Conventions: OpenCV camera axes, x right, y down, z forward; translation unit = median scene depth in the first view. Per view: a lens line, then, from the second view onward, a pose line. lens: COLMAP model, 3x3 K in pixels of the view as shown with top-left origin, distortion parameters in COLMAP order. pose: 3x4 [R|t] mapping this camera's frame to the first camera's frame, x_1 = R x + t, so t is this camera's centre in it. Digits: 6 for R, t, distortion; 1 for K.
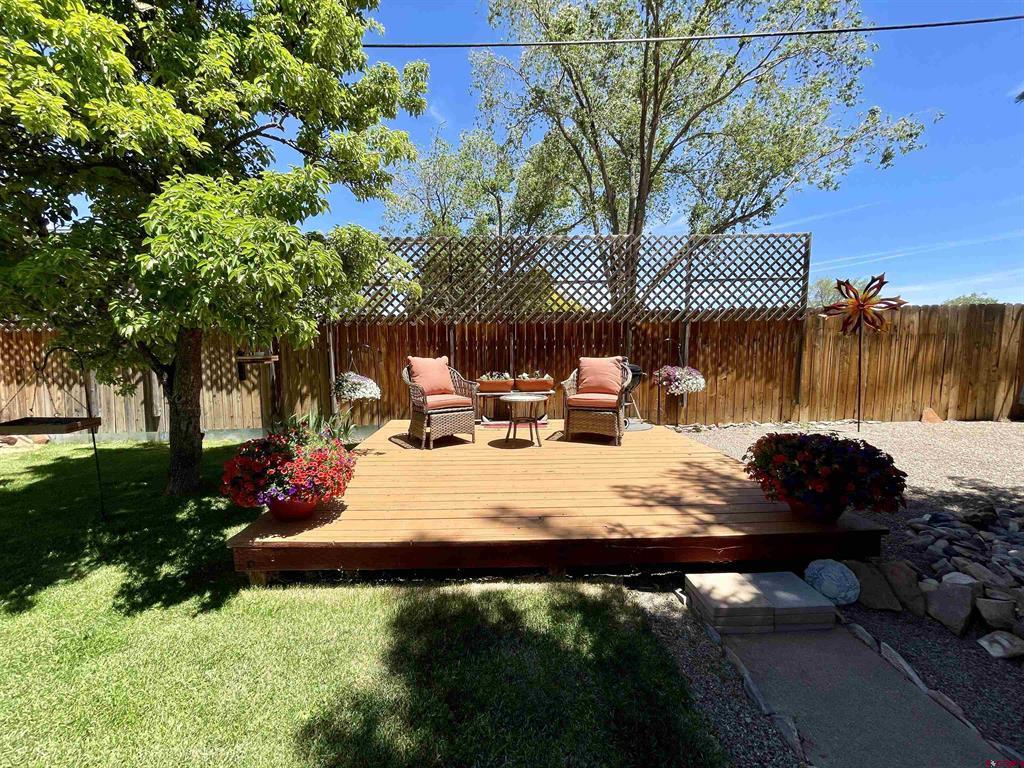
lens RADIAL K [[410.8, 0, 512.0], [0, 410.8, 384.0], [0, 0, 1]] dist [0.001558, -0.000079]
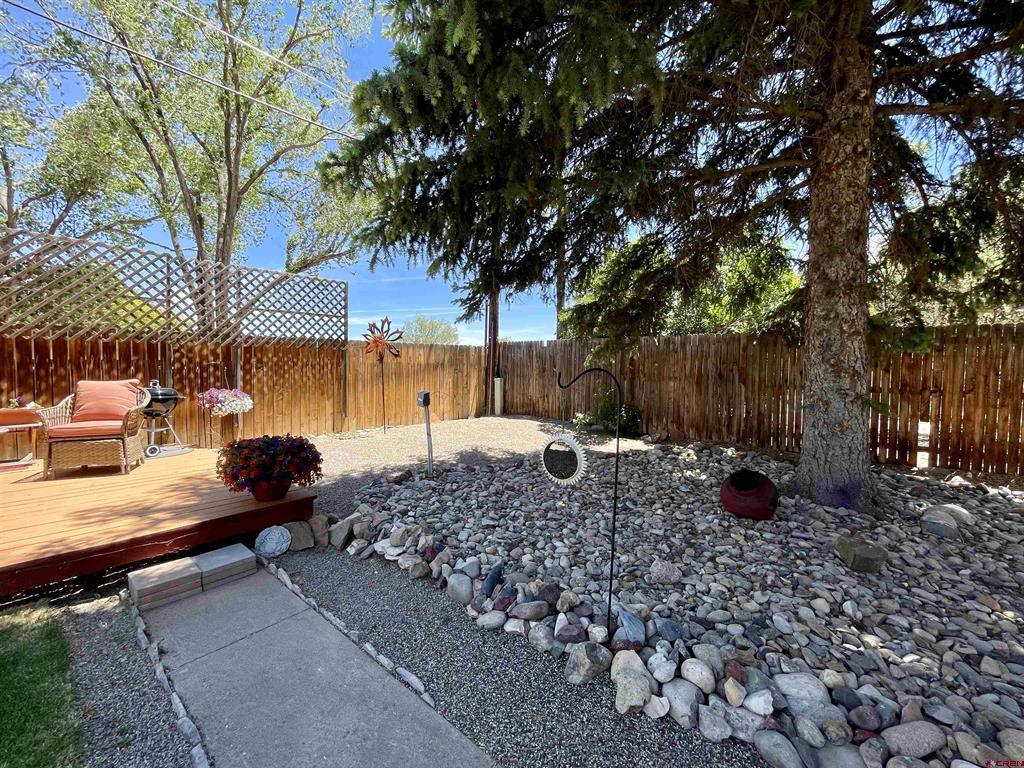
lens RADIAL K [[416.4, 0, 512.0], [0, 416.4, 384.0], [0, 0, 1]] dist [-0.000777, -0.000180]
pose [[0.683205, -0.013134, 0.730109, 0.128513], [0.054785, 0.997942, -0.033313, 0.018586], [-0.728169, 0.062759, 0.682518, -0.230264]]
